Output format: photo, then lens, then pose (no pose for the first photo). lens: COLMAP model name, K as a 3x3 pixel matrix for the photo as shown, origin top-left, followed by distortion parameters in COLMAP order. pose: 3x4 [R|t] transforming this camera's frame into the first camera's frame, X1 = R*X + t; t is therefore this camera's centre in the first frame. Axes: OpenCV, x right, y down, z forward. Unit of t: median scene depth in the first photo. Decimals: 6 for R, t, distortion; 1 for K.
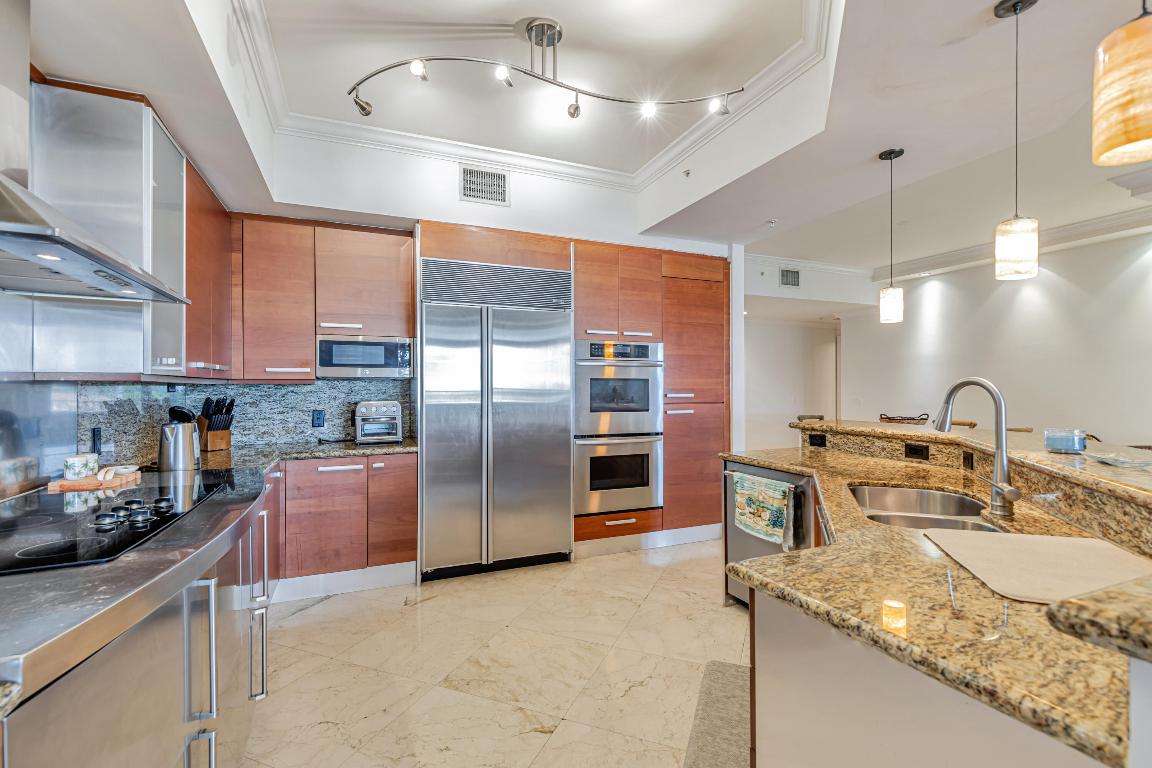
lens RADIAL K [[519.8, 0, 579.3], [0, 519.8, 388.5], [0, 0, 1]] dist [0.003094, -0.001426]
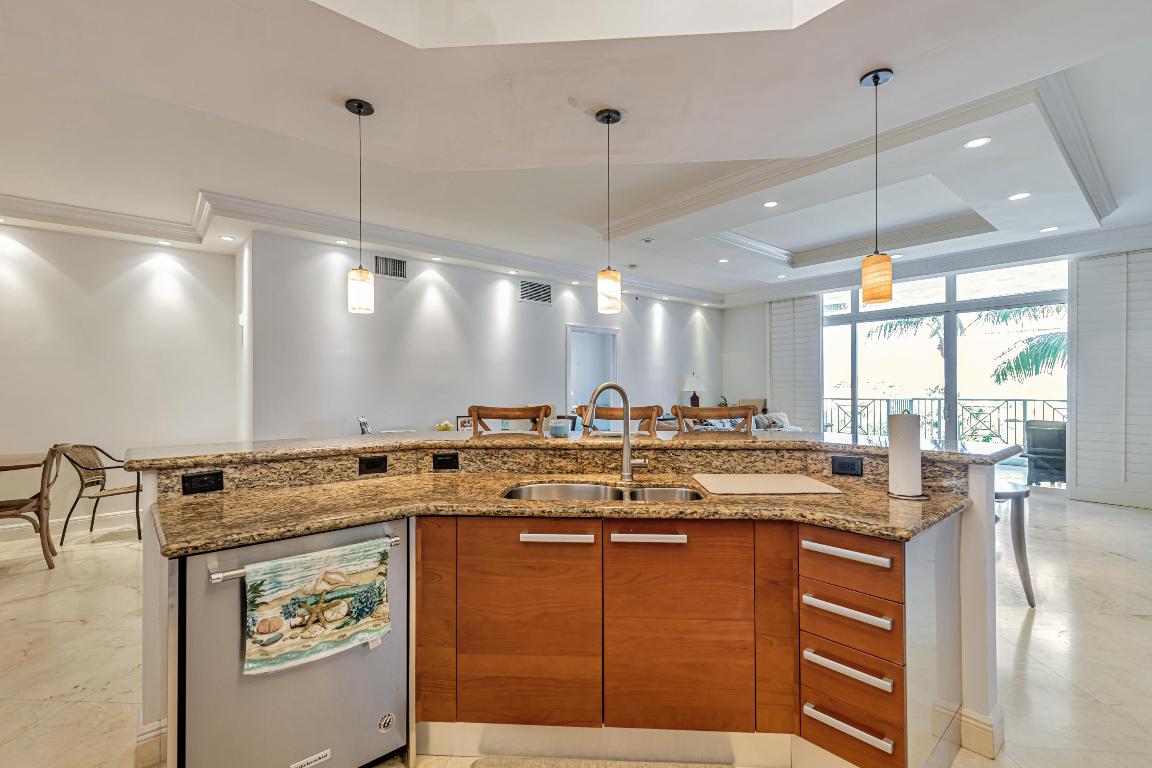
lens RADIAL K [[519.8, 0, 570.8], [0, 519.8, 381.5], [0, 0, 1]] dist [0.003094, -0.001426]
pose [[-0.301248, 0.015227, 0.953424, -0.244210], [0.007942, 0.999878, -0.013460, -0.004472], [-0.953513, 0.003518, -0.301332, 0.792782]]
